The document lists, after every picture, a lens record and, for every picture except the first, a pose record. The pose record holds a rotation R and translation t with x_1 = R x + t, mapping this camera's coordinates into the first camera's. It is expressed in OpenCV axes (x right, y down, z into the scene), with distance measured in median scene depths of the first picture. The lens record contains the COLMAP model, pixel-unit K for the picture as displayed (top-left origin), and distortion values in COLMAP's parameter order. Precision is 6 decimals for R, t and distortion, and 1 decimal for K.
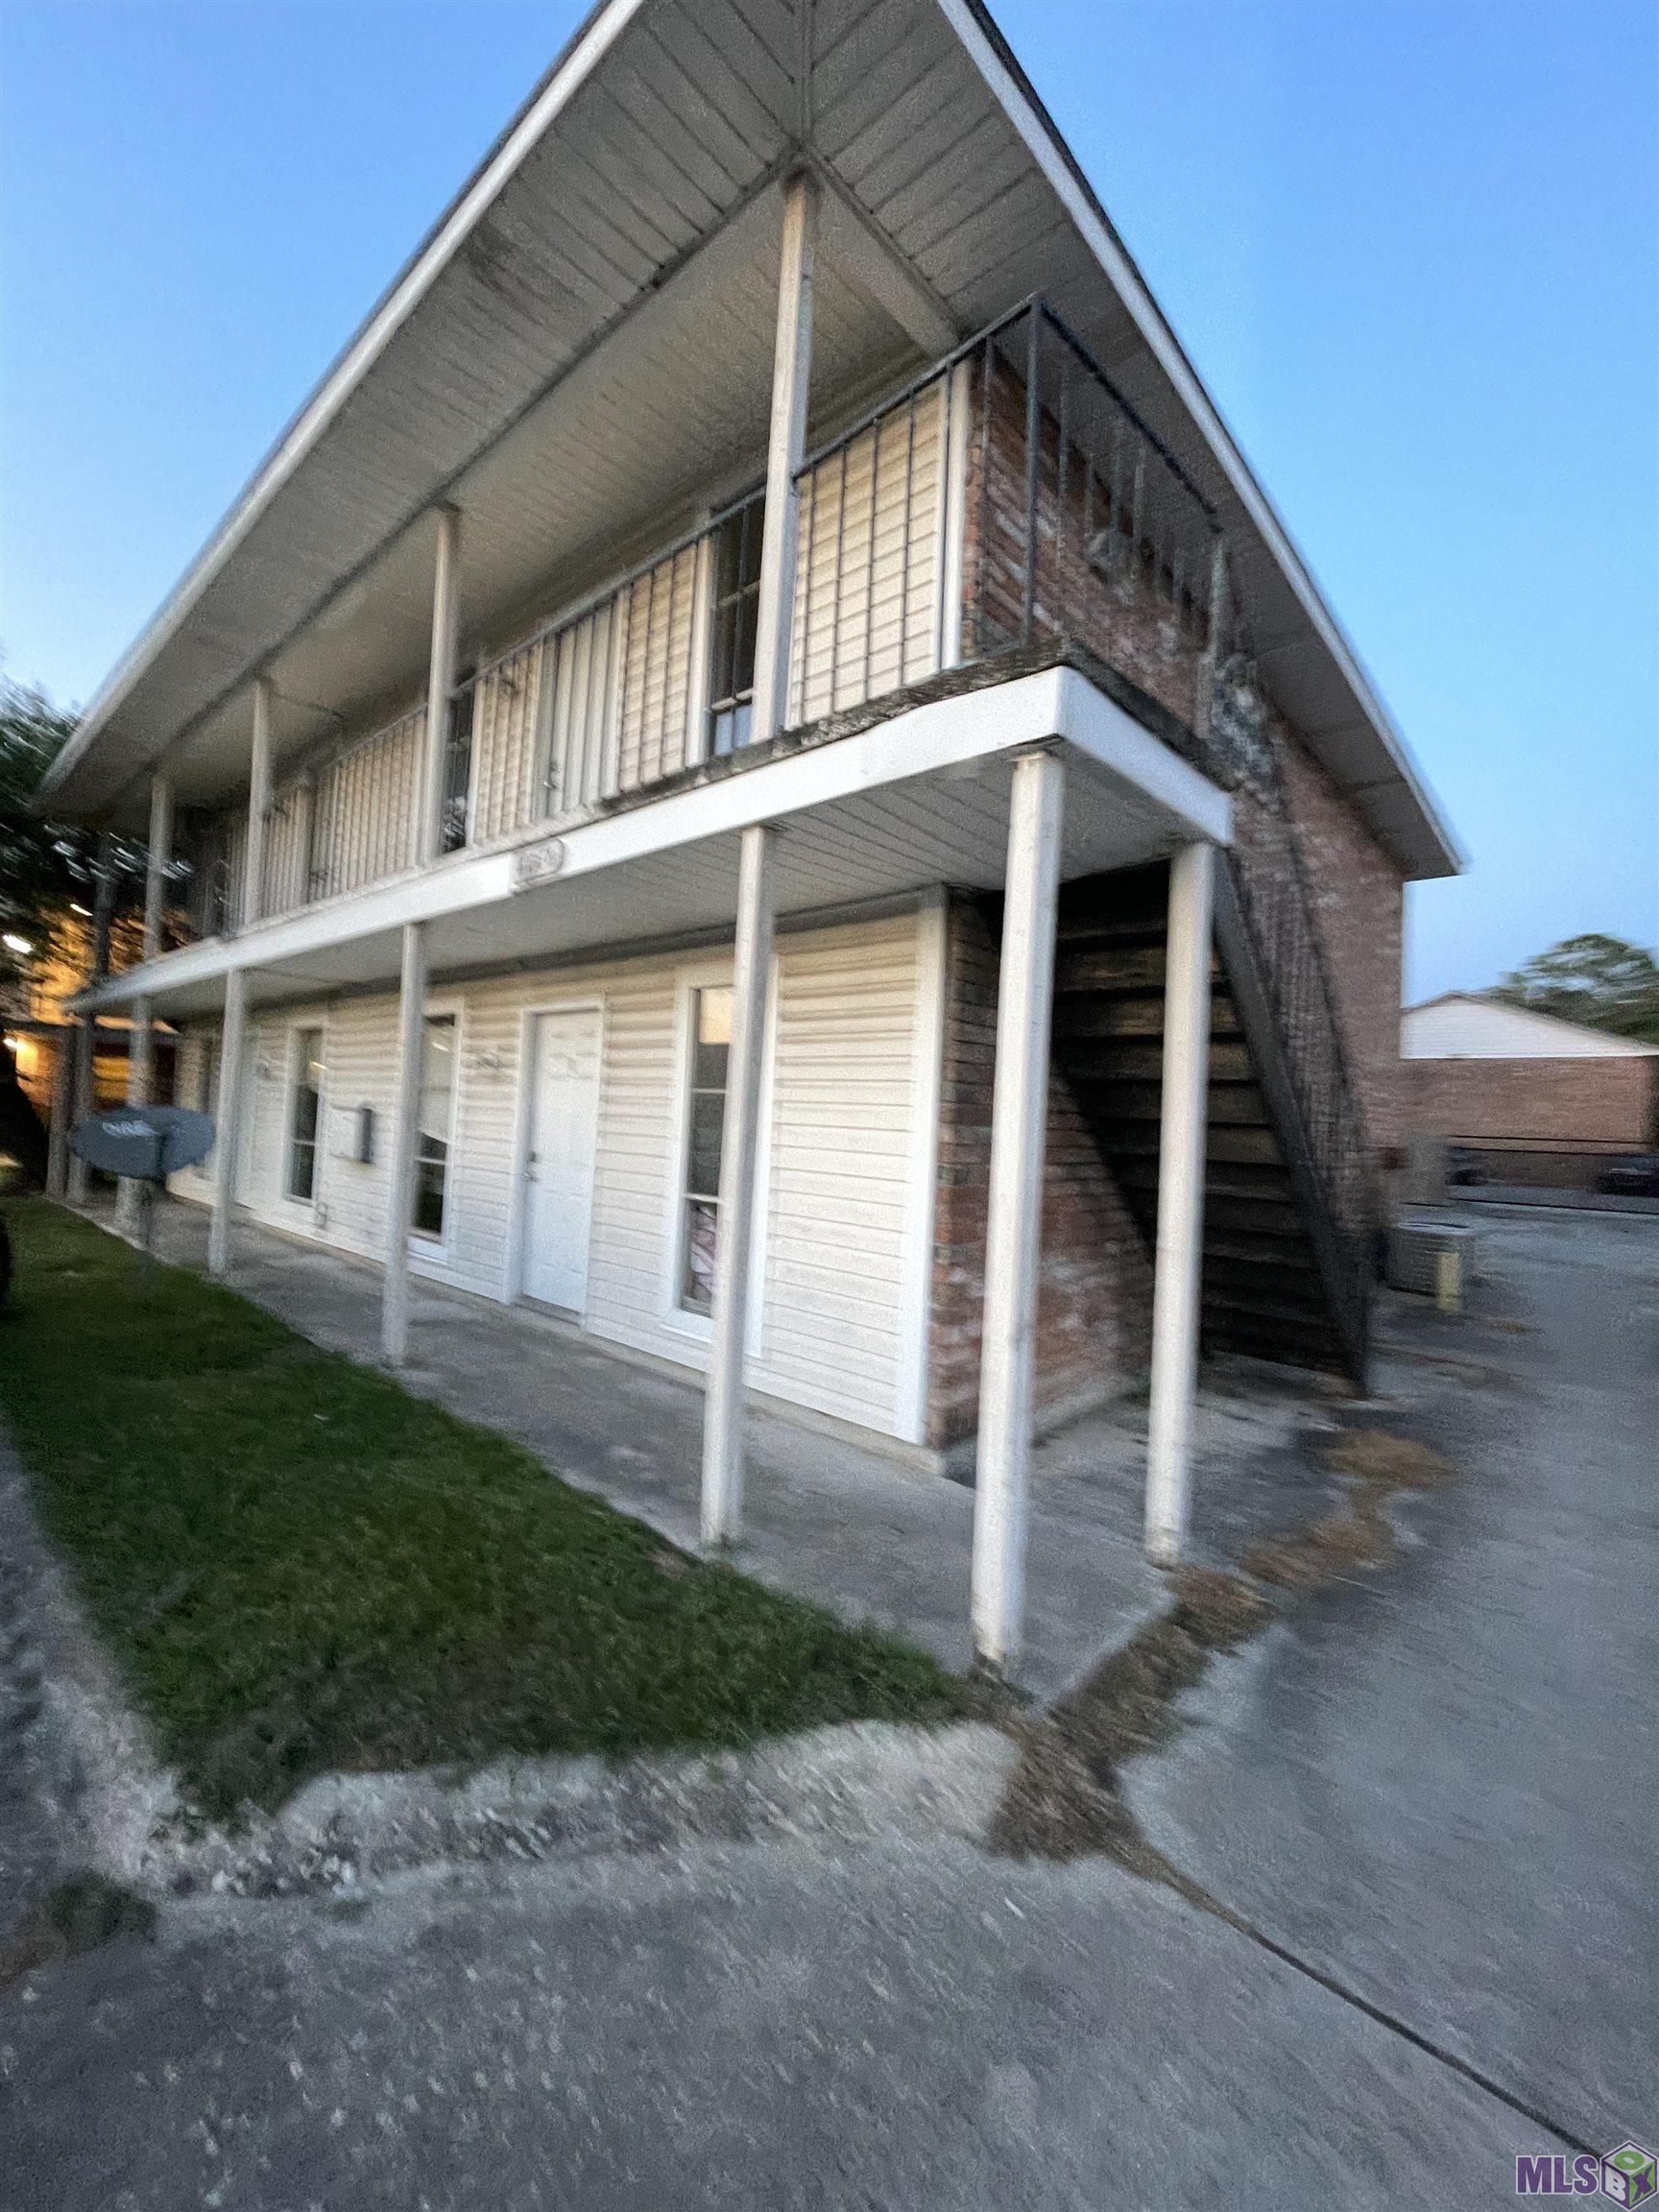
lens RADIAL K [[892.2, 0, 820.5], [0, 892.2, 1084.9], [0, 0, 1]] dist [-0.004089, 0.001198]
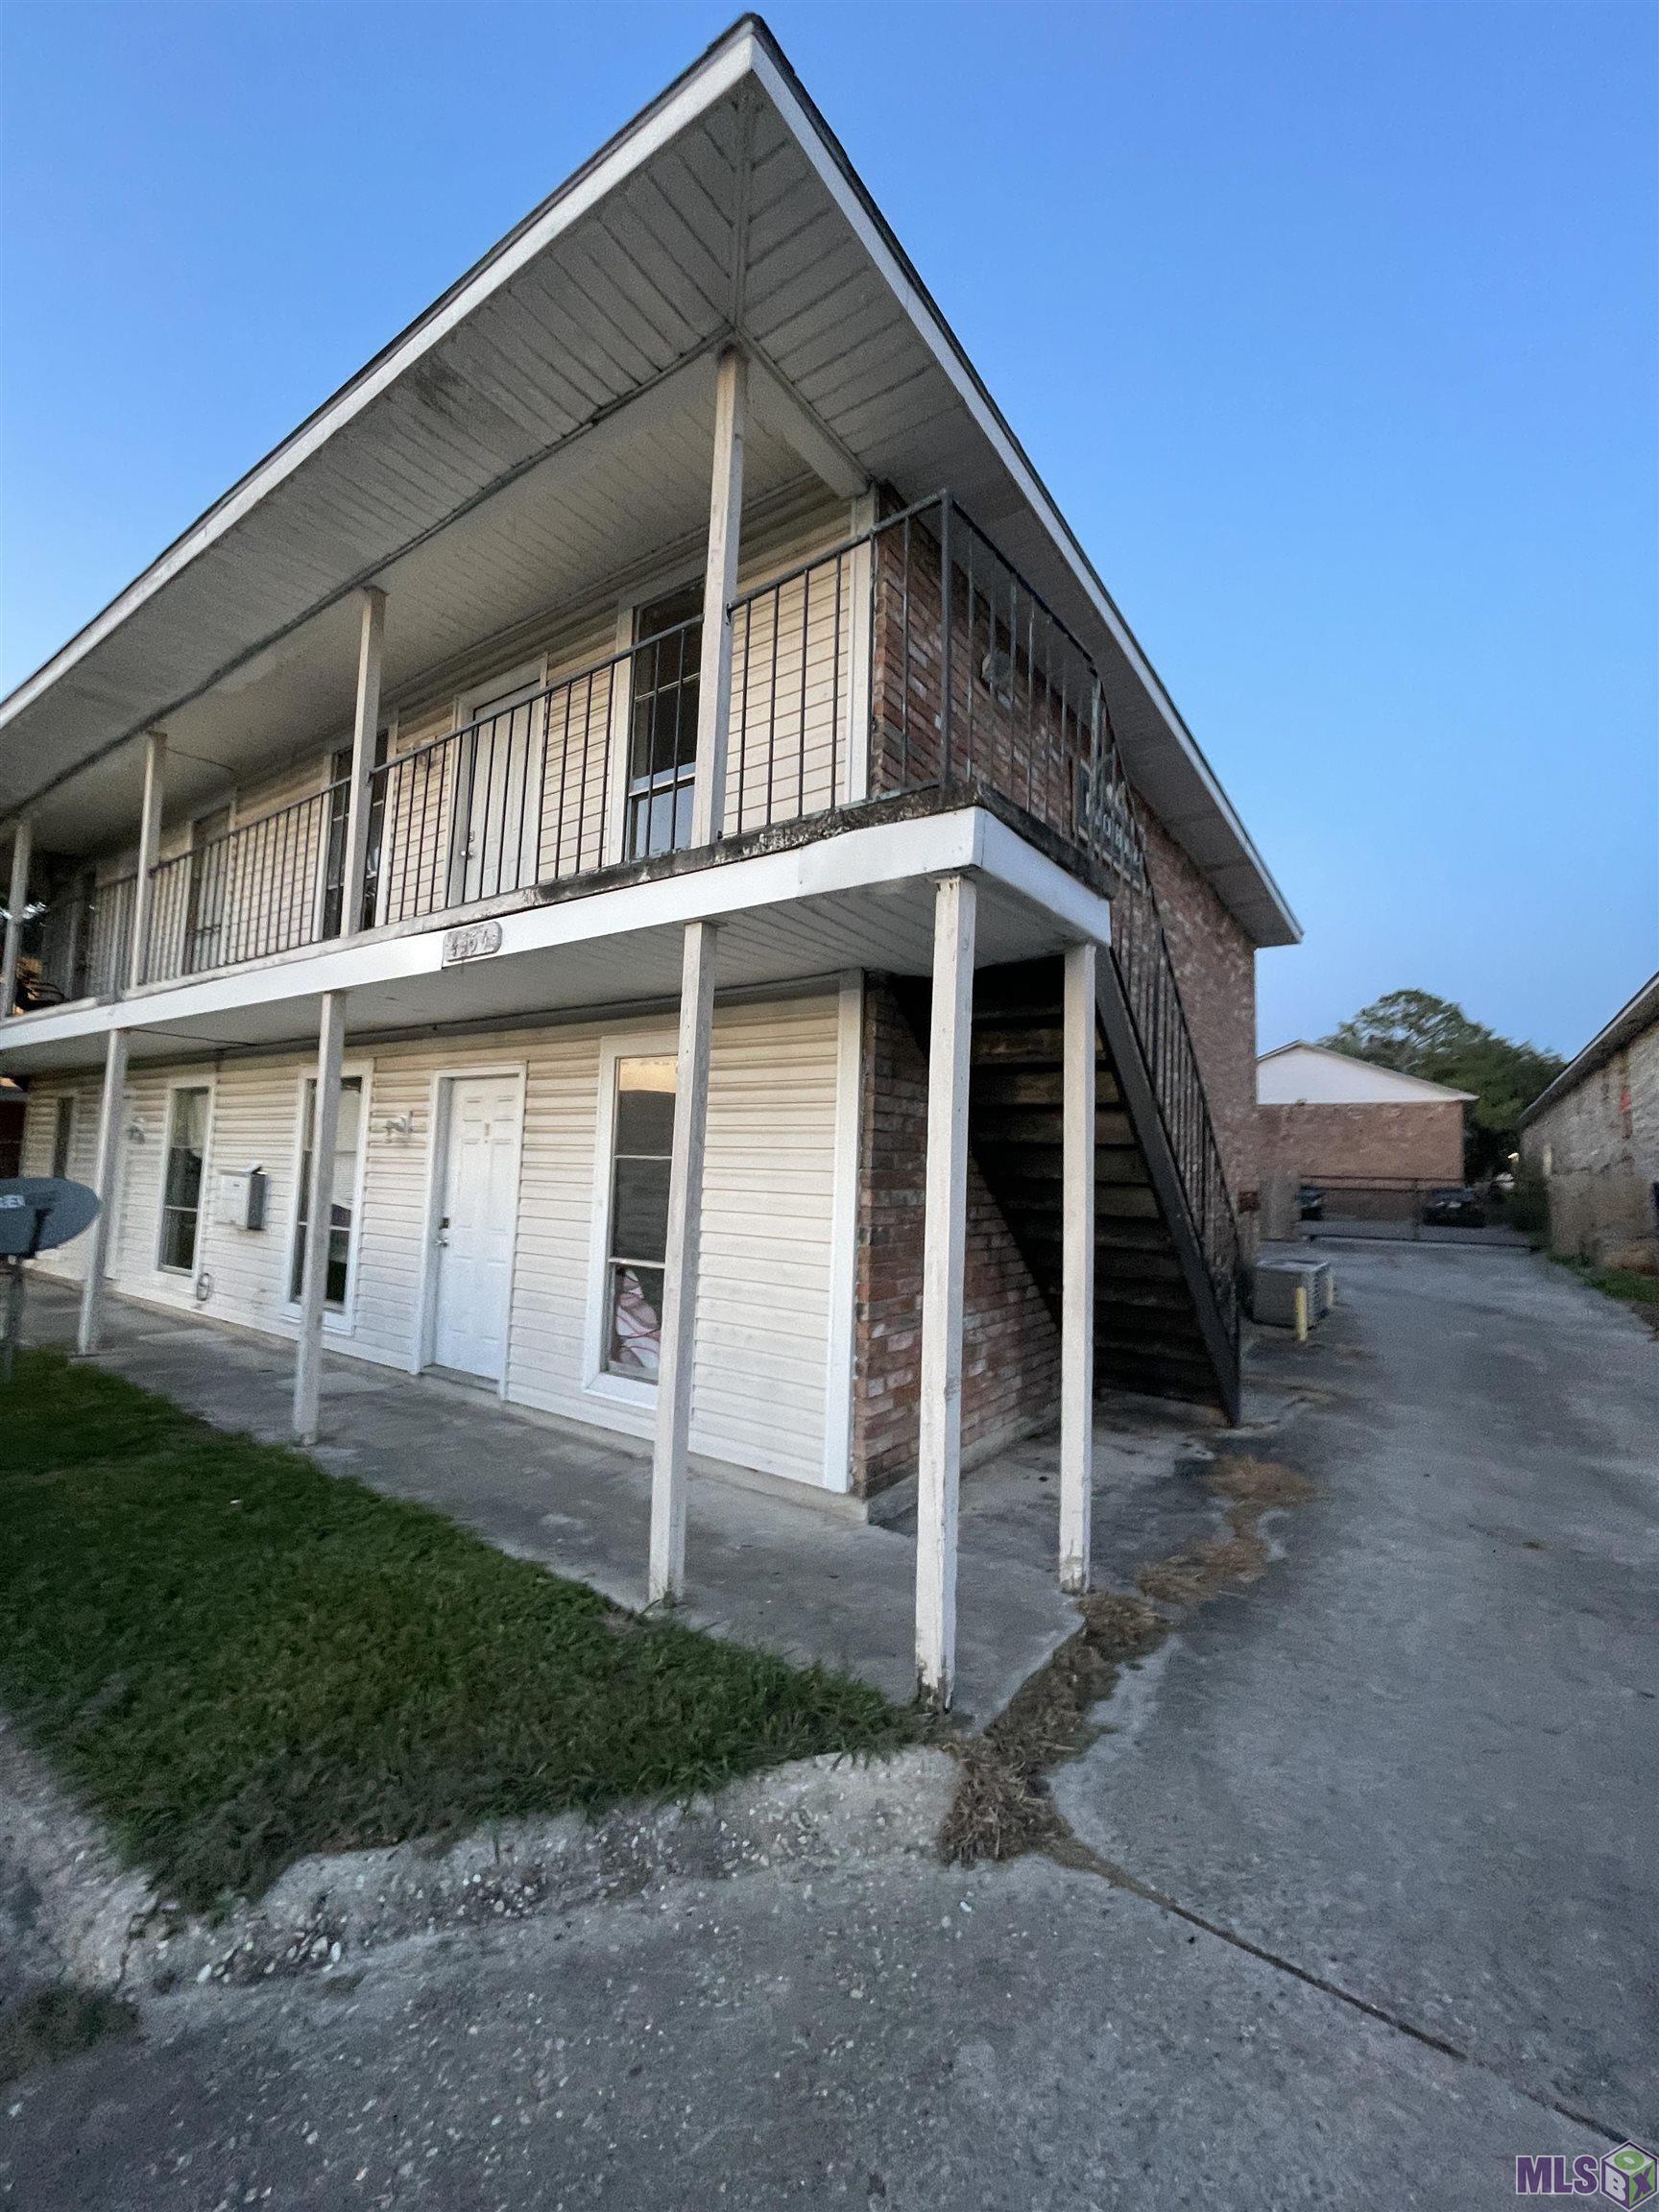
lens RADIAL K [[892.2, 0, 817.4], [0, 892.2, 1082.1], [0, 0, 1]] dist [-0.004089, 0.001198]
pose [[0.992412, -0.004142, 0.122885, -0.055821], [0.010656, 0.998569, -0.052400, -0.032812], [-0.122492, 0.053312, 0.991037, -0.079668]]
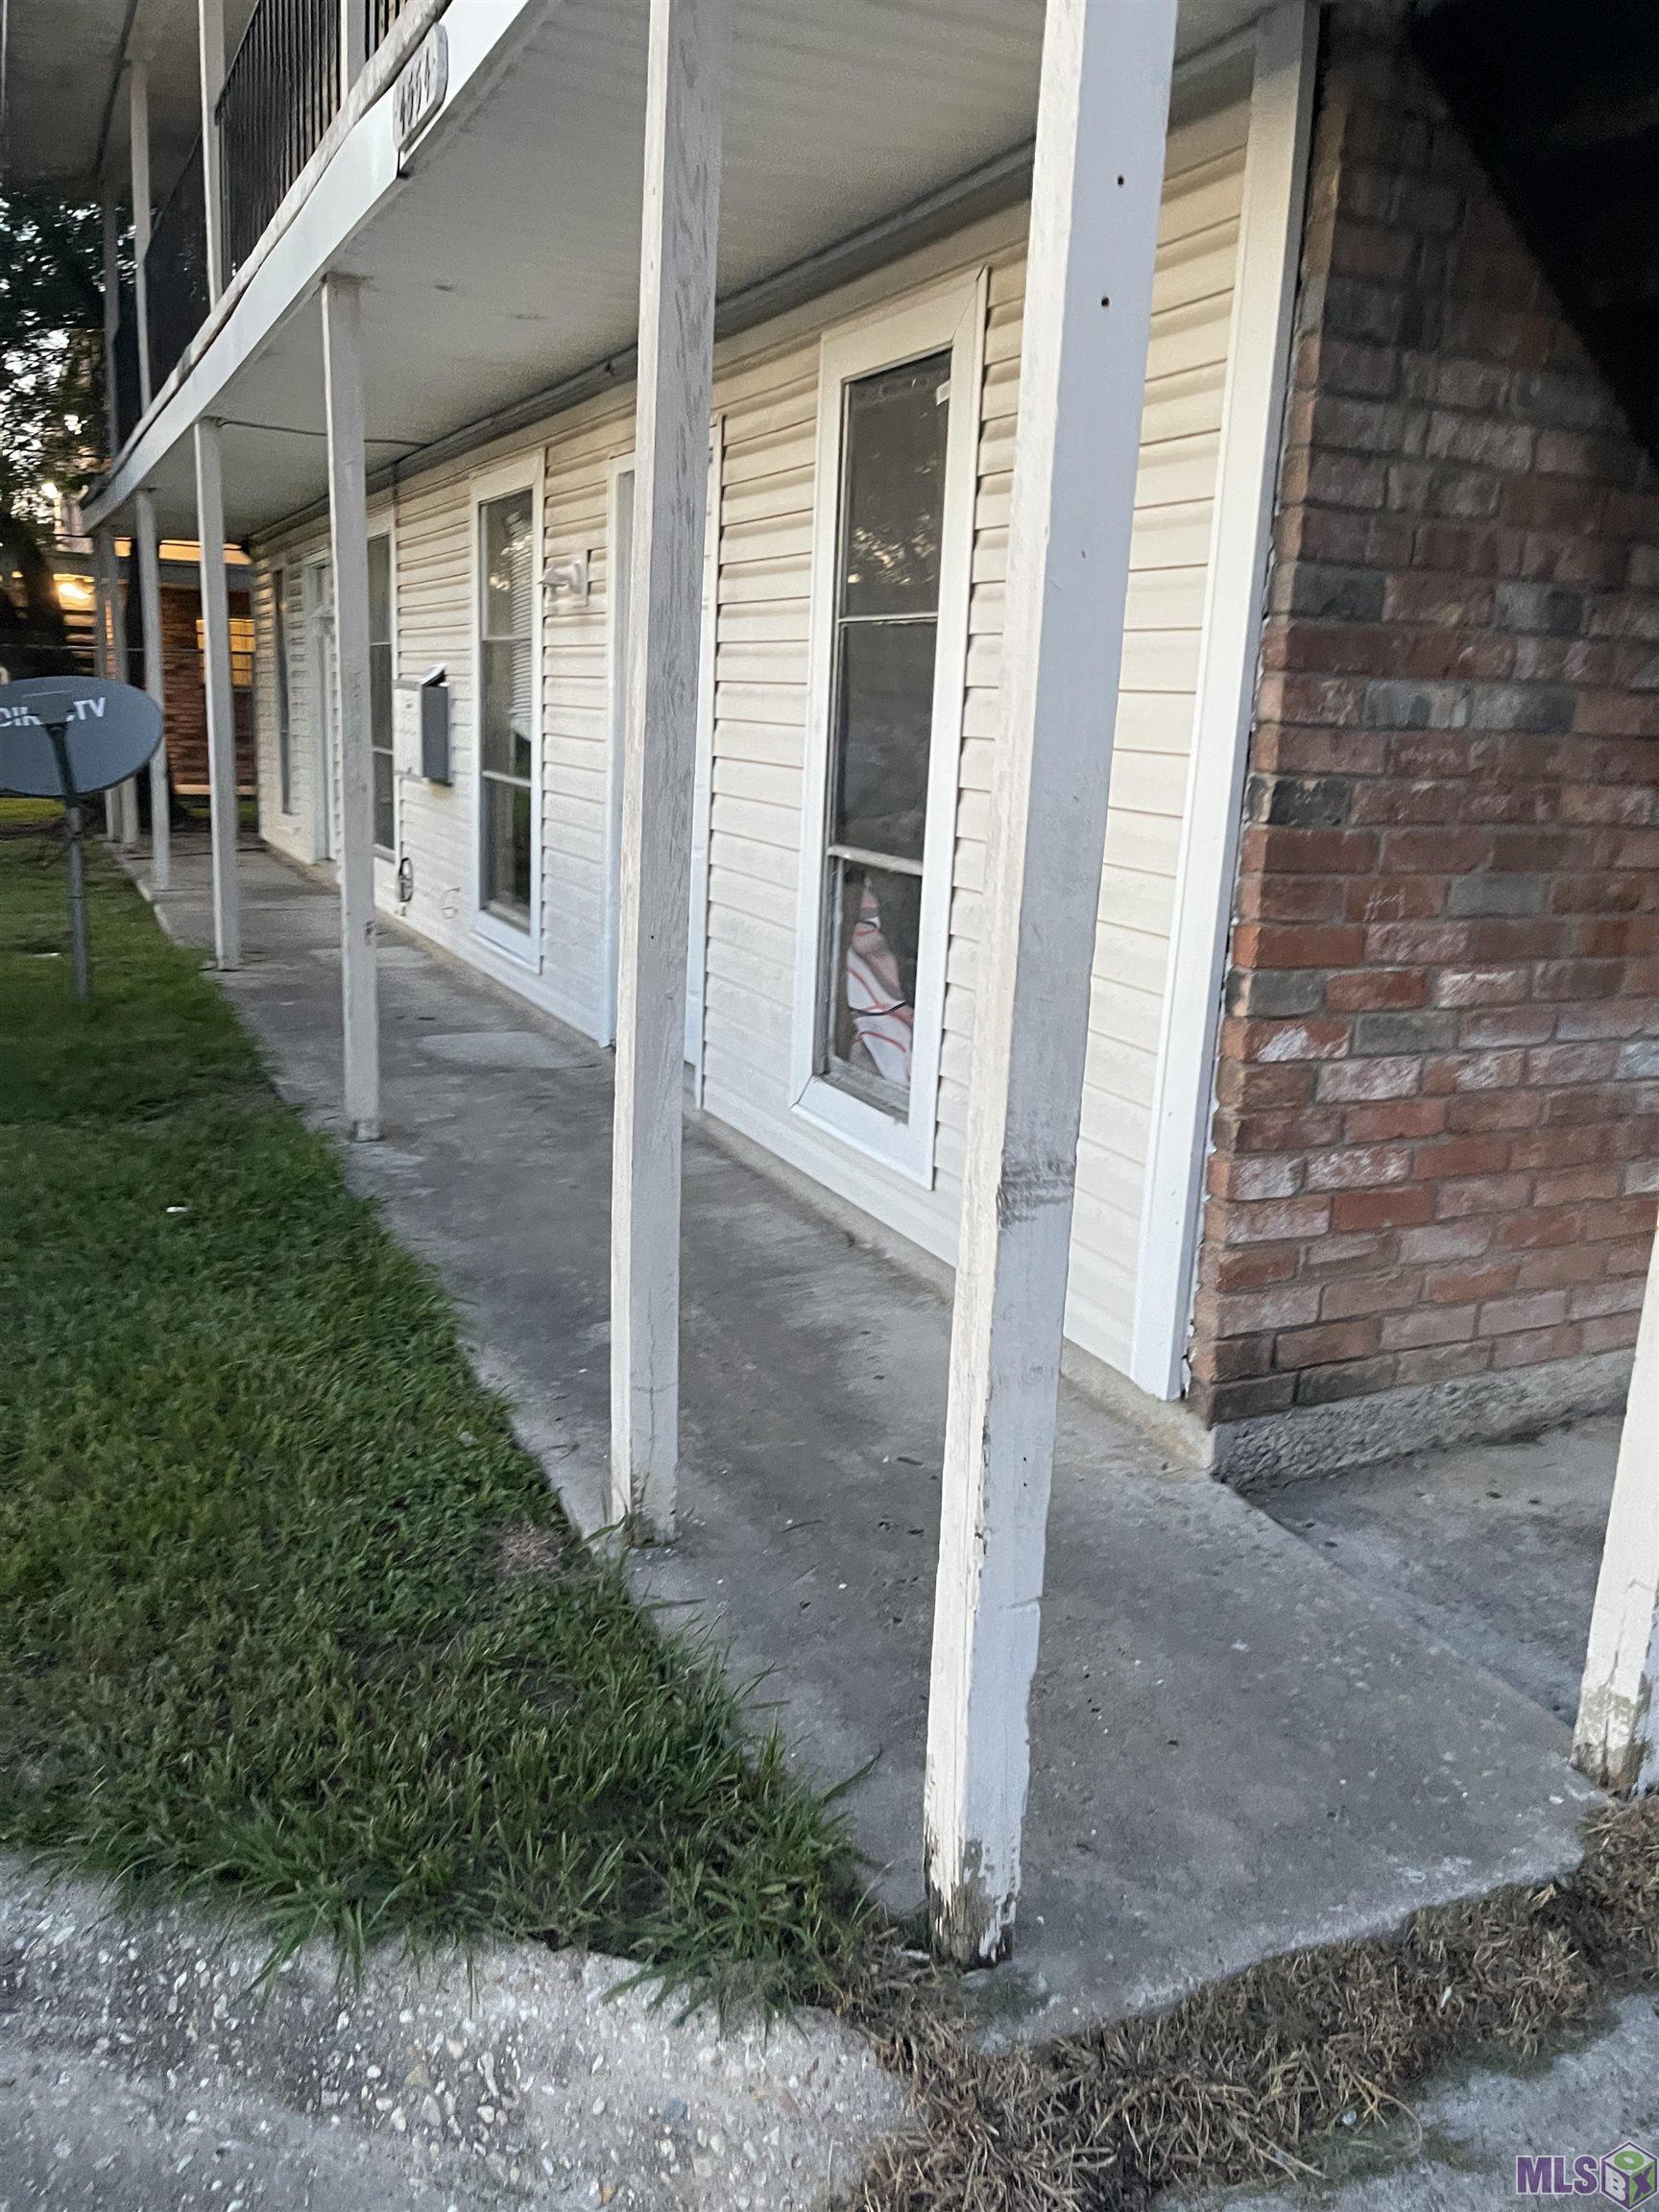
lens RADIAL K [[1678.1, 0, 839.5], [0, 1678.1, 1094.4], [0, 0, 1]] dist [0.056844, -0.062701]
pose [[0.928375, 0.078329, -0.363296, 0.282443], [0.015230, 0.968697, 0.247778, 0.041361], [0.371332, -0.235564, 0.898122, 0.227878]]
